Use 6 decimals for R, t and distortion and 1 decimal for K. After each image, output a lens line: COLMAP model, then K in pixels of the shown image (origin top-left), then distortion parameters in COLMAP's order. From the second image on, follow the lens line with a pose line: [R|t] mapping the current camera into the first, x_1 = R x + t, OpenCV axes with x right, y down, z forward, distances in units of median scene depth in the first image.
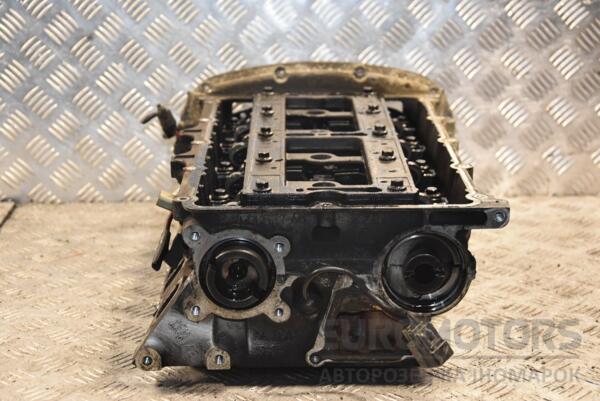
lens RADIAL K [[1270.4, 0, 303.3], [0, 1270.4, 202.4], [0, 0, 1]] dist [0.497113, 0.000000]
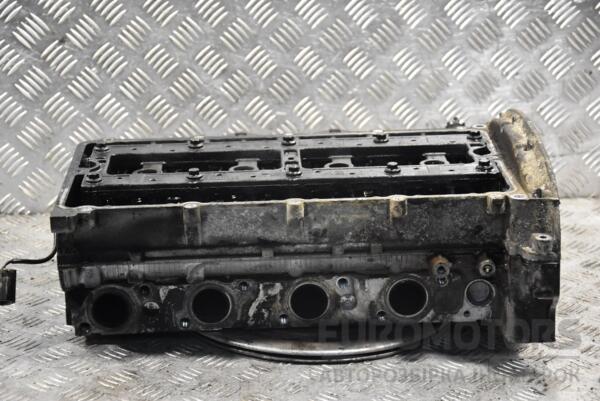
lens RADIAL K [[1690.0, 0, 303.2], [0, 1690.0, 201.8], [0, 0, 1]] dist [0.881699, 0.000000]
pose [[0.997618, -0.014282, 0.067483, -0.075139], [0.011050, 0.998785, 0.048024, -0.068152], [-0.068087, -0.047164, 0.996564, -0.275763]]
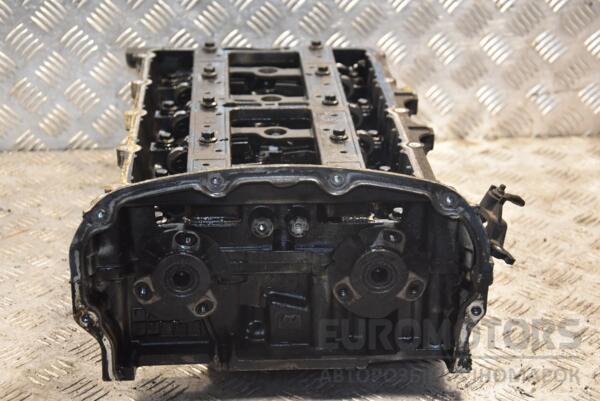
lens RADIAL K [[1358.4, 0, 299.4], [0, 1358.4, 201.3], [0, 0, 1]] dist [0.537825, 0.000000]
pose [[0.999139, -0.011668, 0.039816, -0.016276], [0.005473, 0.988322, 0.152283, -0.114156], [-0.041128, -0.151934, 0.987535, 0.025684]]
